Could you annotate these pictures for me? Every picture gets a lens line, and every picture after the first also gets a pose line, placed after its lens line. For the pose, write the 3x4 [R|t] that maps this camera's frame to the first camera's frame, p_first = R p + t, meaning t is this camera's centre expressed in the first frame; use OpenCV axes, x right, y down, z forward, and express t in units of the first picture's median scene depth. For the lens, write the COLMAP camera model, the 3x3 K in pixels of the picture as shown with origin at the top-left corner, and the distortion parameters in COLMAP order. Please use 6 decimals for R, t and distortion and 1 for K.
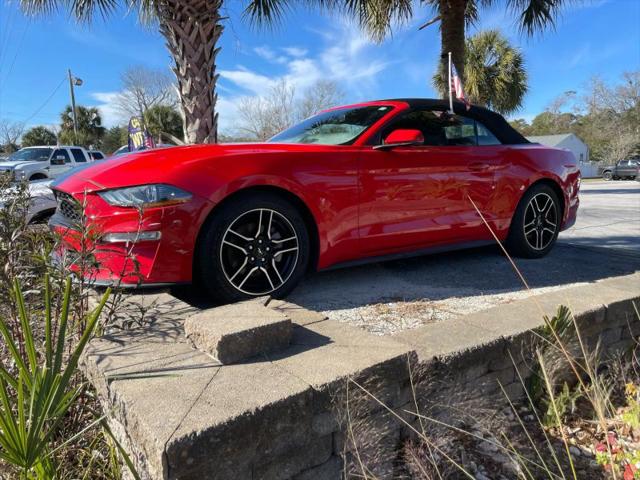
lens RADIAL K [[482.3, 0, 327.8], [0, 482.3, 211.1], [0, 0, 1]] dist [0.057786, -0.093631]
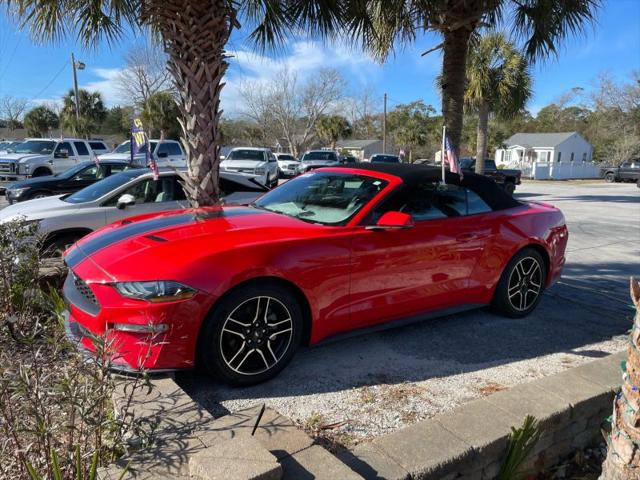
lens RADIAL K [[484.2, 0, 318.0], [0, 484.2, 212.0], [0, 0, 1]] dist [0.065322, -0.108301]
pose [[0.999190, 0.036949, -0.015935, 0.002165], [-0.036306, 0.998582, 0.038938, -0.116389], [0.017351, -0.038327, 0.999115, -0.038067]]
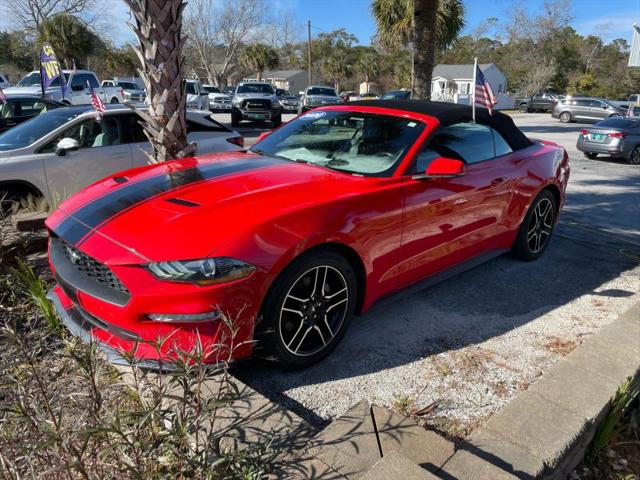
lens RADIAL K [[484.2, 0, 318.0], [0, 484.2, 212.0], [0, 0, 1]] dist [0.065322, -0.108301]
pose [[0.987832, -0.006722, 0.155382, -0.134239], [-0.019878, 0.985415, 0.169004, -0.126442], [-0.154252, -0.170036, 0.973290, 0.059397]]
